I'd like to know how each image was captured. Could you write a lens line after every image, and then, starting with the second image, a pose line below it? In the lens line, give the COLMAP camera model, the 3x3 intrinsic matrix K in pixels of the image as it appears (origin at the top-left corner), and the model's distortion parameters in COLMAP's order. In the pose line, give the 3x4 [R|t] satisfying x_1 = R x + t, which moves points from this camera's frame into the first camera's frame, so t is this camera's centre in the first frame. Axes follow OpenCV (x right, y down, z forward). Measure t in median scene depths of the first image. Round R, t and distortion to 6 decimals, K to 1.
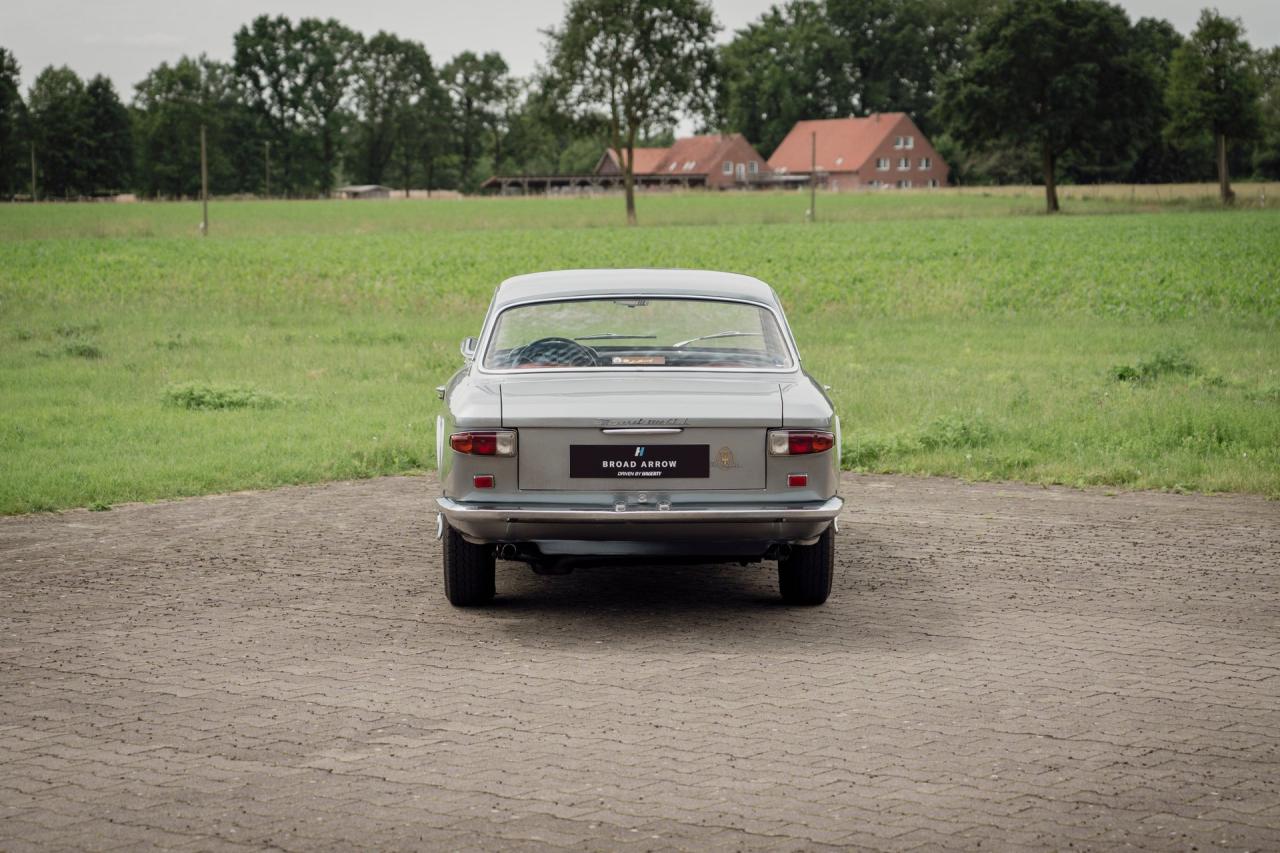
lens RADIAL K [[3067.9, 0, 640.0], [0, 3067.9, 426.5], [0, 0, 1]] dist [0.161743, -0.063289]
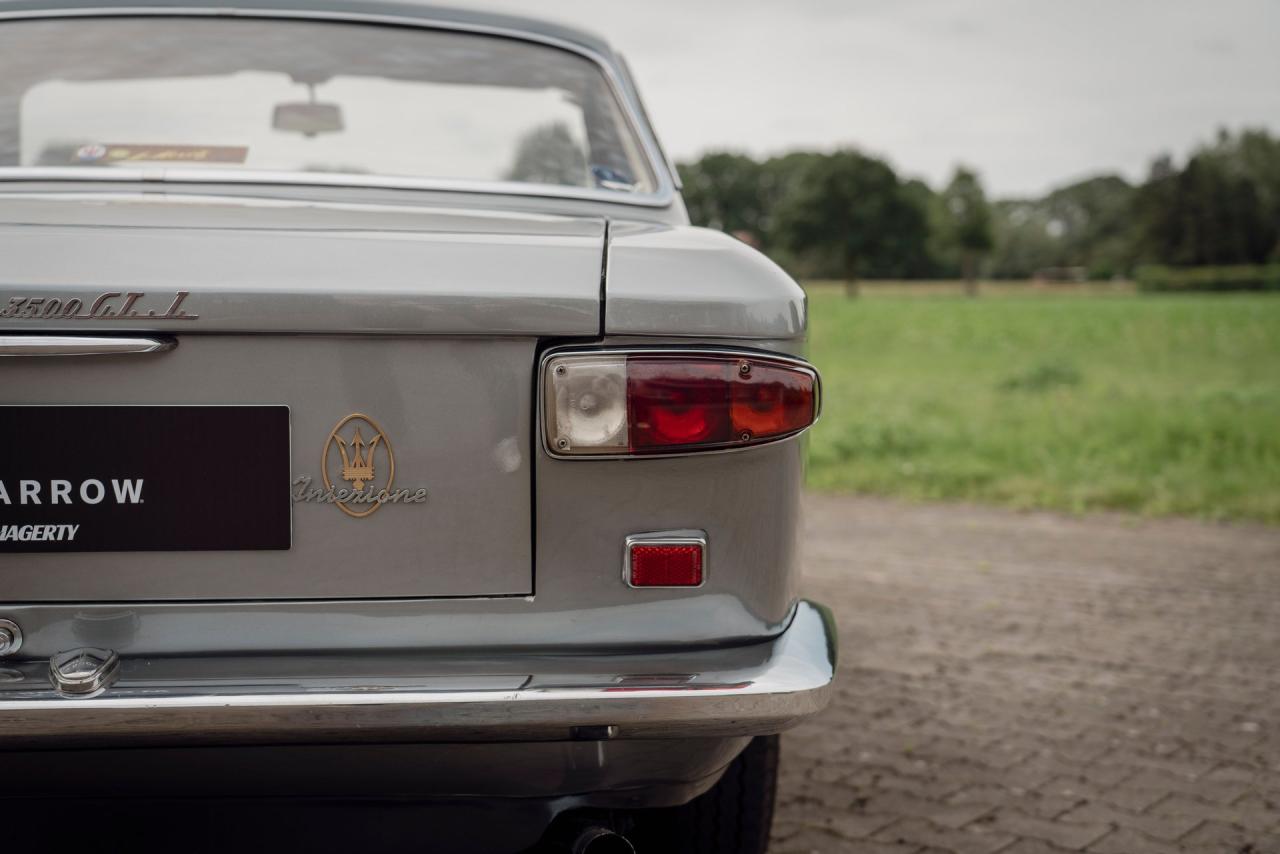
lens RADIAL K [[1970.7, 0, 640.0], [0, 1970.7, 427.0], [0, 0, 1]] dist [0.077791, 0.018412]
pose [[0.999435, 0.004628, 0.033291, 0.021933], [-0.004245, 0.999924, -0.011591, 0.004410], [-0.033342, 0.011443, 0.999378, 0.418963]]
